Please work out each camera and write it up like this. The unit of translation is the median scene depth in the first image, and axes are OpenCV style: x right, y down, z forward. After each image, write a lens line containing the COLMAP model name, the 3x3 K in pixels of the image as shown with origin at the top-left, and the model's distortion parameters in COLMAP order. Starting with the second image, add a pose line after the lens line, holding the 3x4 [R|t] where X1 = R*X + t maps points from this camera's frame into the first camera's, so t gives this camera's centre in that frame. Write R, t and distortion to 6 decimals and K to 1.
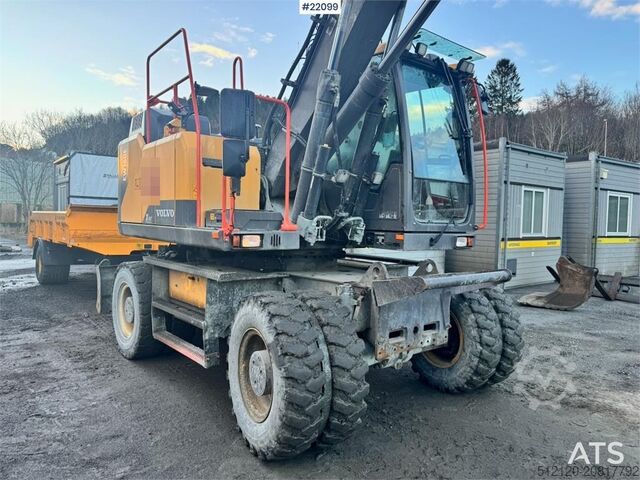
lens RADIAL K [[451.8, 0, 318.9], [0, 451.8, 241.6], [0, 0, 1]] dist [0.076419, -0.097976]
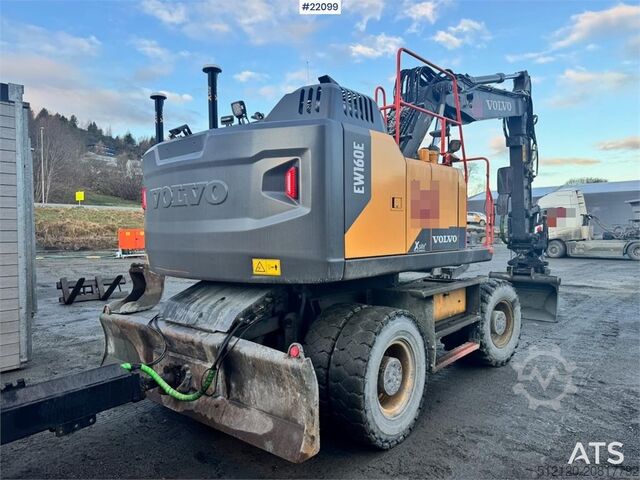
lens RADIAL K [[451.8, 0, 318.8], [0, 451.8, 236.9], [0, 0, 1]] dist [0.076419, -0.097976]
pose [[-0.185690, -0.037505, 0.981892, -1.277382], [0.051046, 0.997554, 0.047757, -0.129497], [-0.981282, 0.058989, -0.183322, 1.444405]]
